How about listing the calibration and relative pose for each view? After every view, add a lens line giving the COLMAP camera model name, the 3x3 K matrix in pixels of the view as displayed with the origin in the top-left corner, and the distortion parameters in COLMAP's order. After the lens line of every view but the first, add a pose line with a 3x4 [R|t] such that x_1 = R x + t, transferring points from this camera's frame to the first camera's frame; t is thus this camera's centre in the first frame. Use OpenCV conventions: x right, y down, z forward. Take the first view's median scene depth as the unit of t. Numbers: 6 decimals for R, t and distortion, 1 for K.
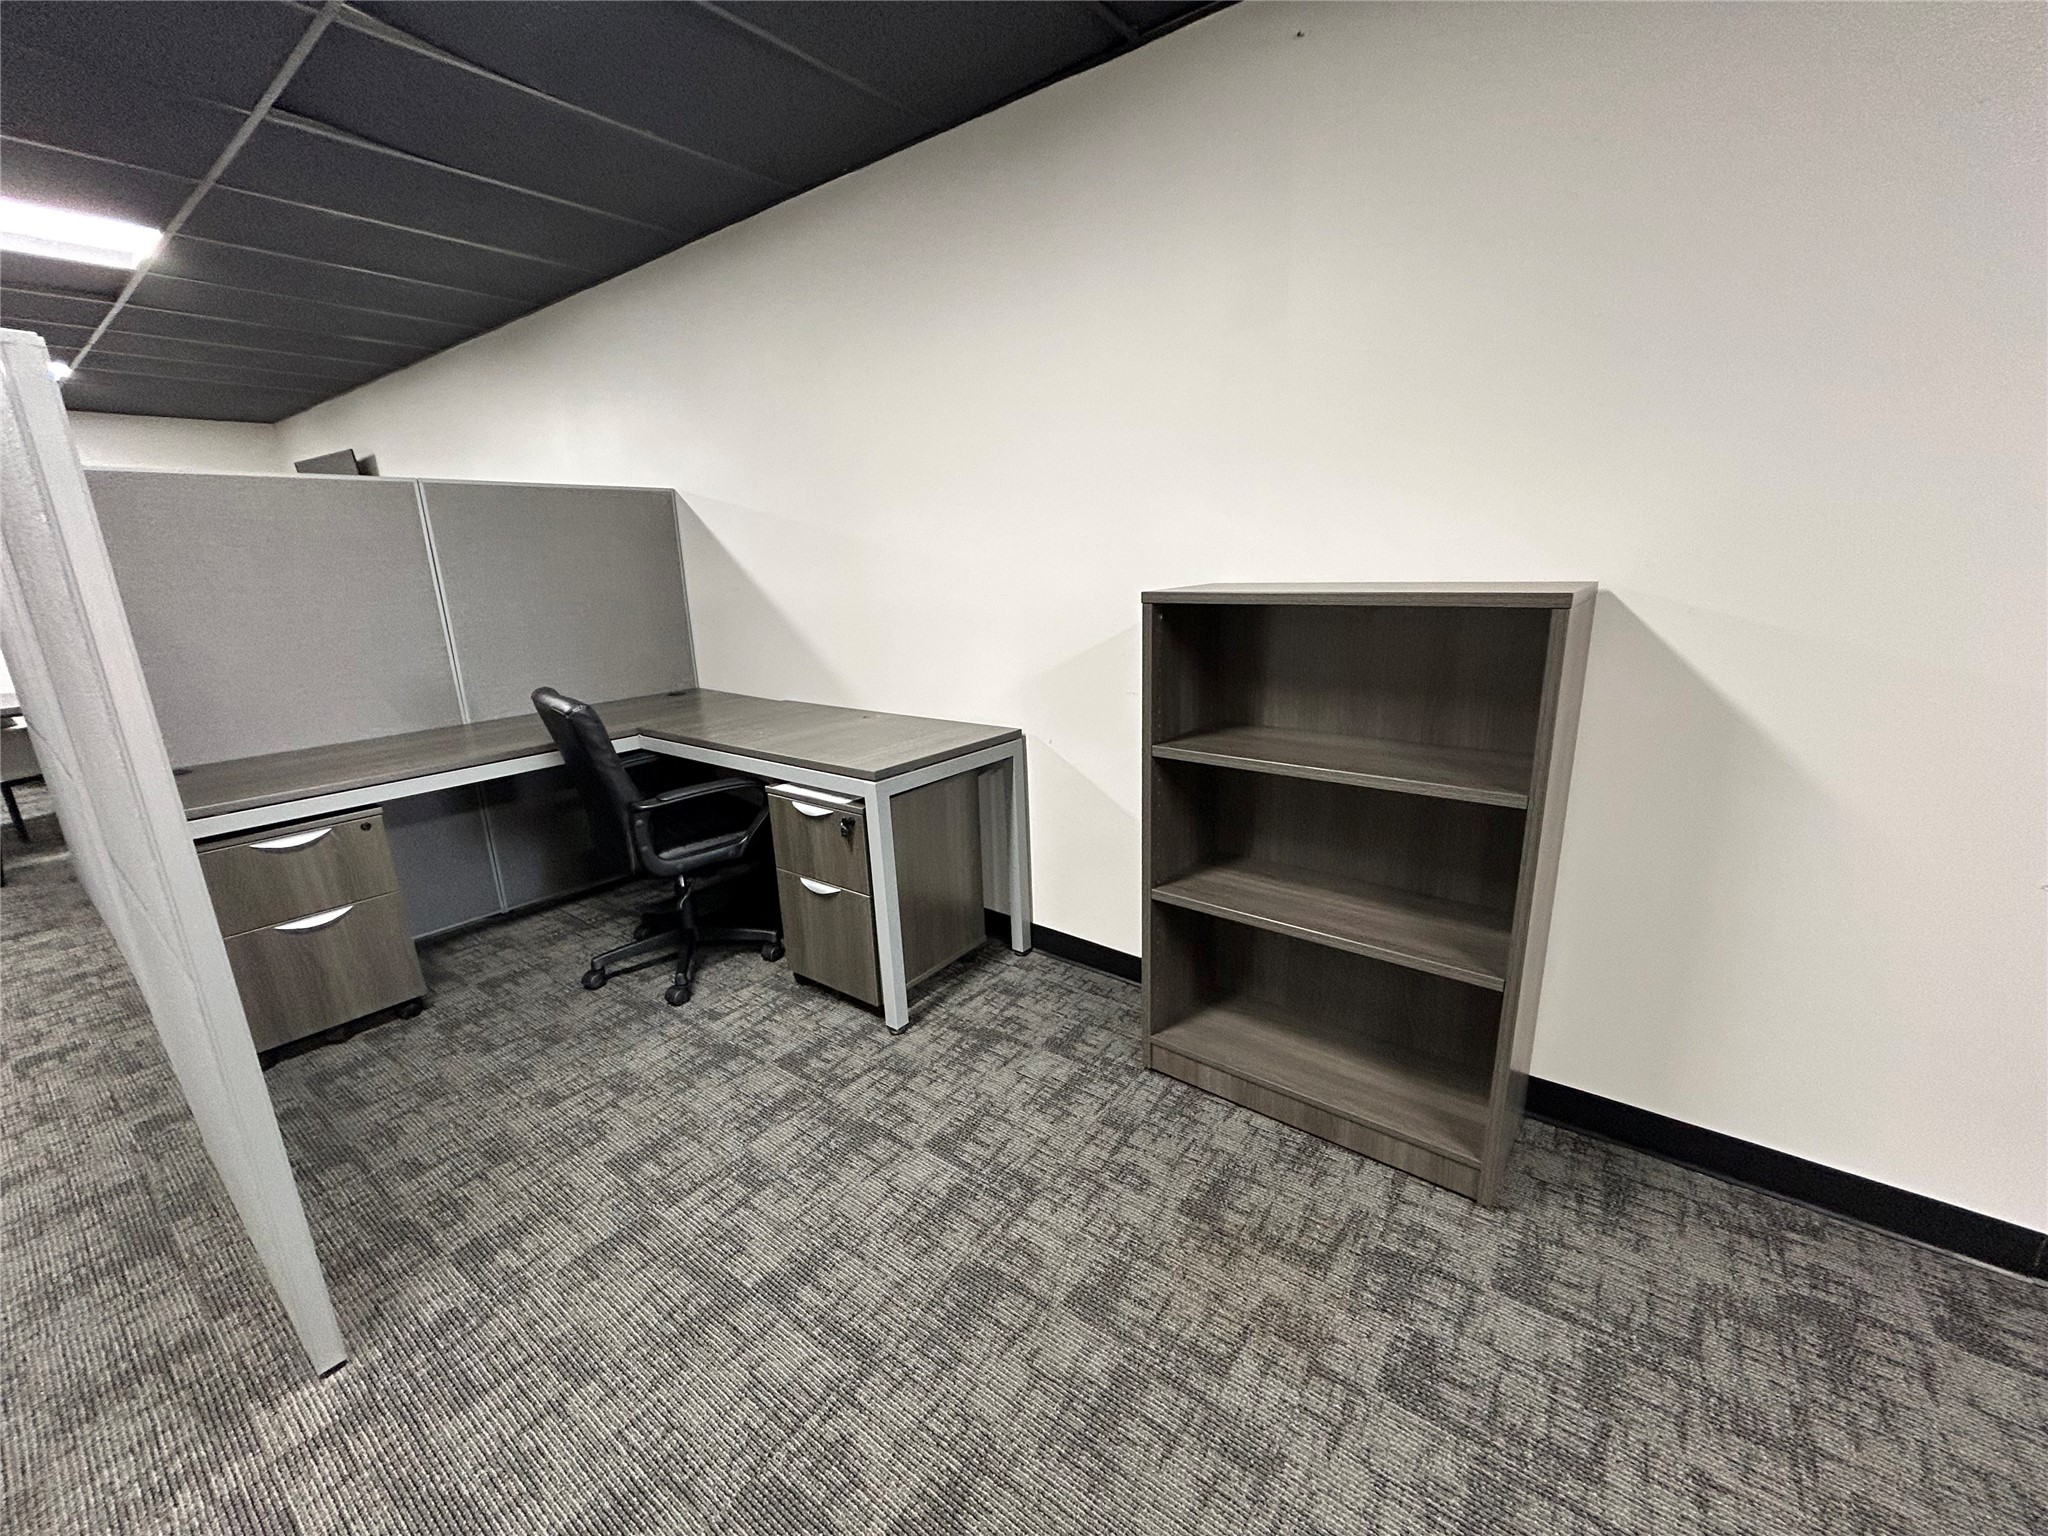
lens RADIAL K [[826.3, 0, 1029.6], [0, 826.3, 774.8], [0, 0, 1]] dist [-0.000157, 0.000671]
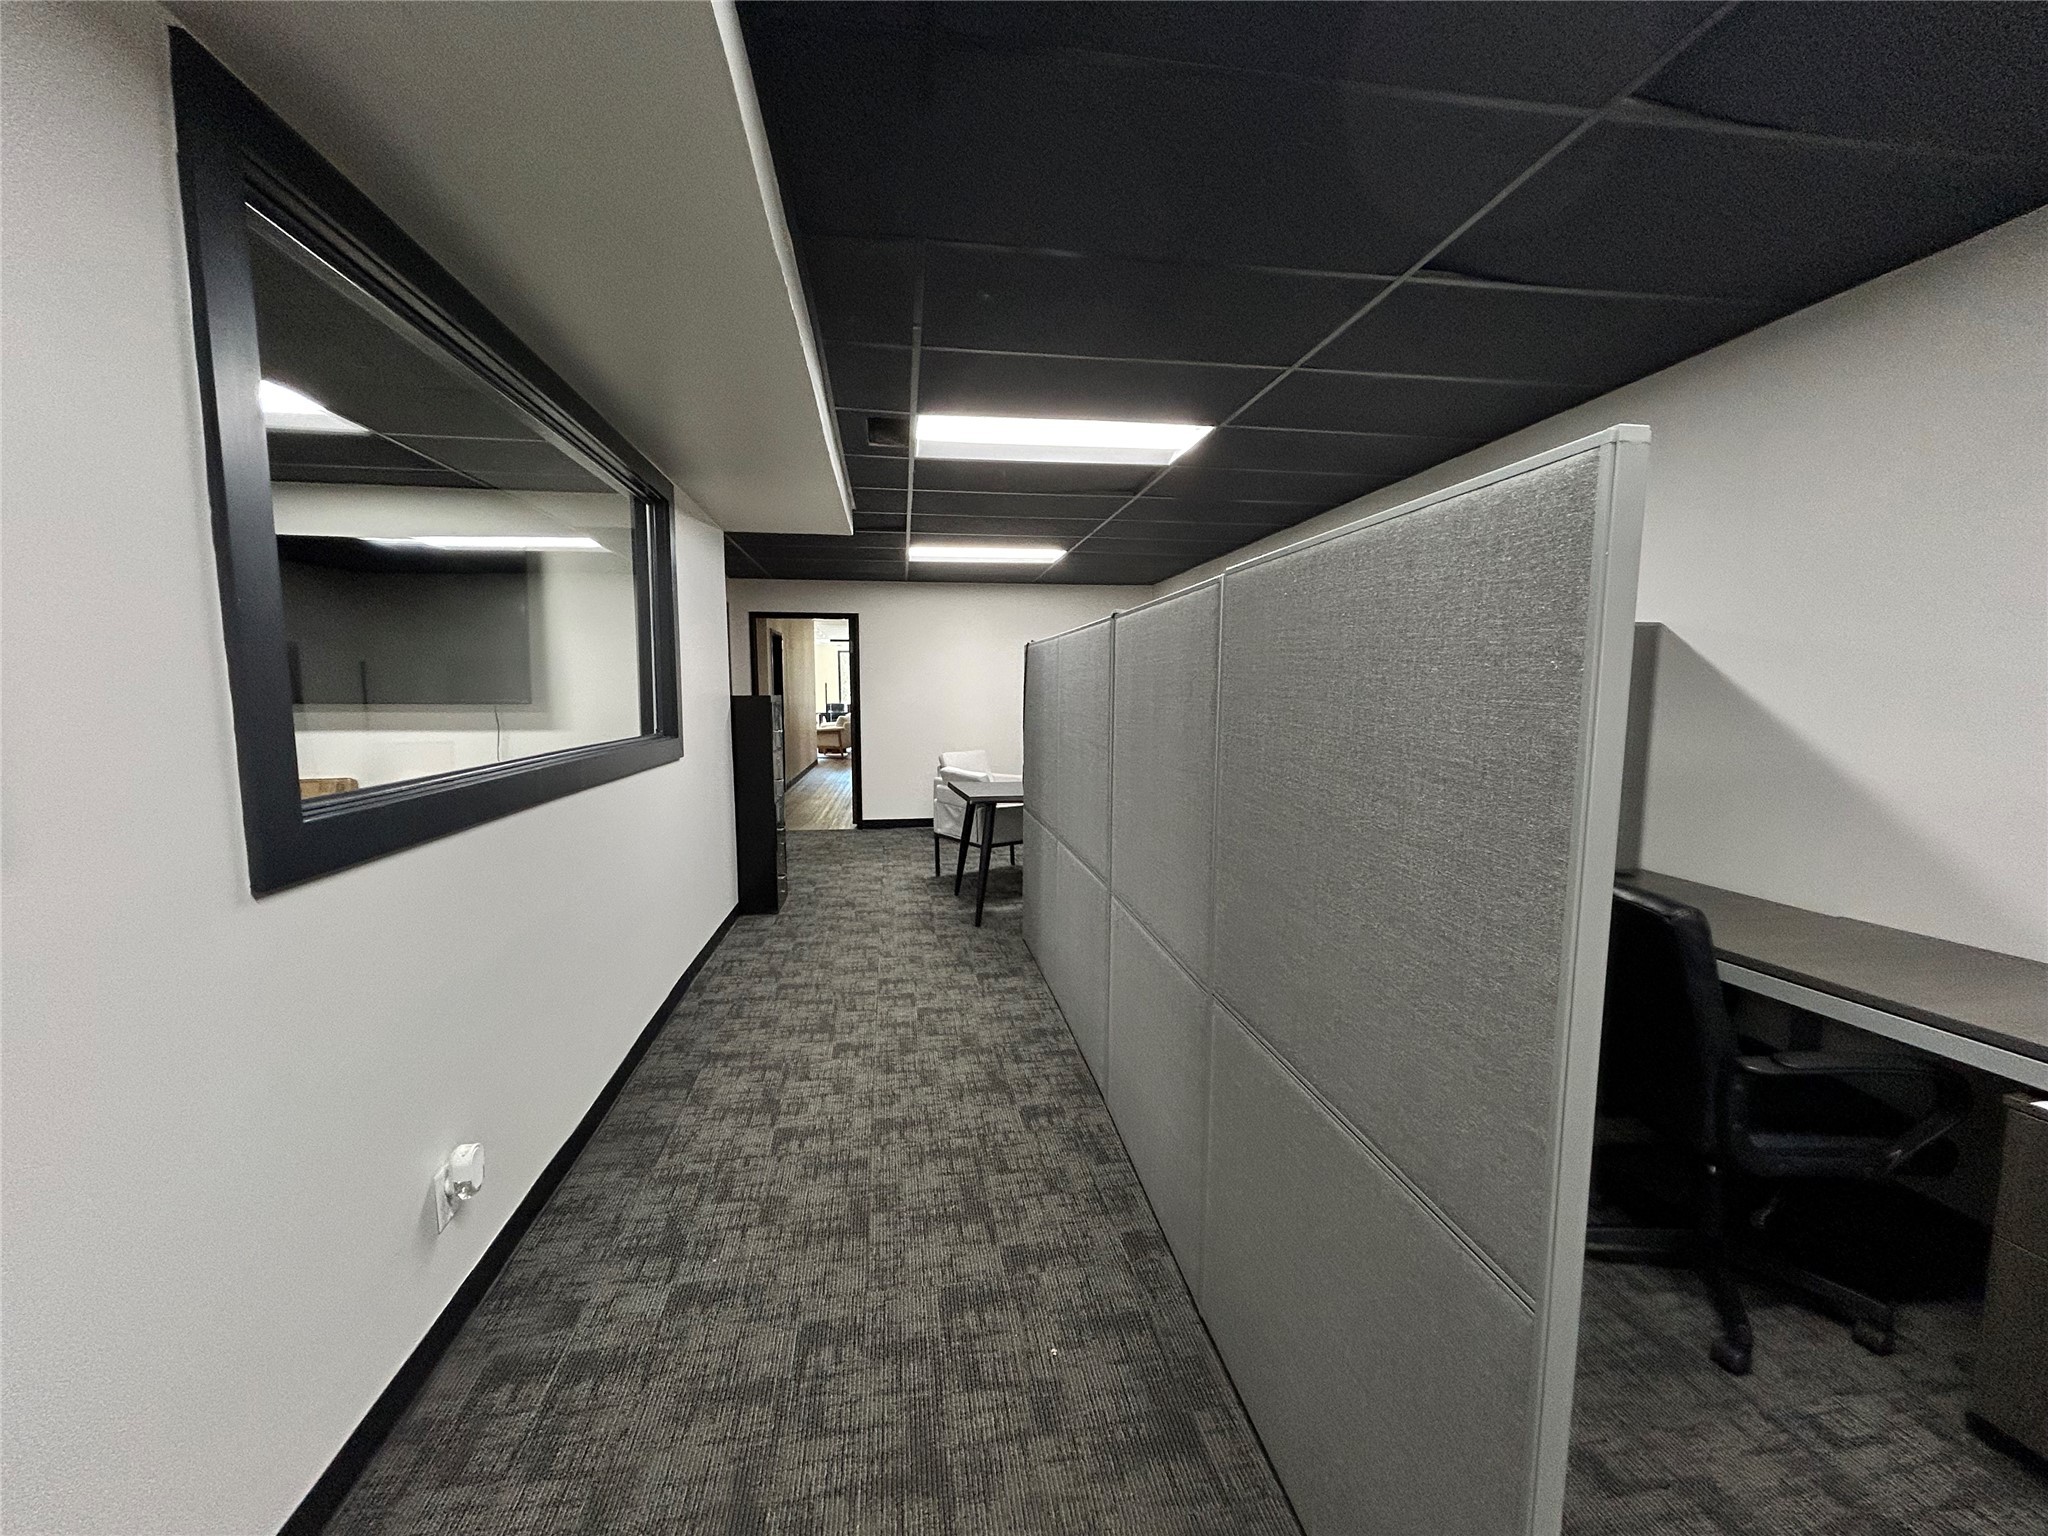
lens RADIAL K [[826.3, 0, 1029.6], [0, 826.3, 774.8], [0, 0, 1]] dist [-0.000157, 0.000671]
pose [[0.728911, 0.097550, -0.677623, -0.428467], [-0.200071, 0.976939, -0.074575, -0.025083], [0.654722, 0.189931, 0.731619, 0.059105]]
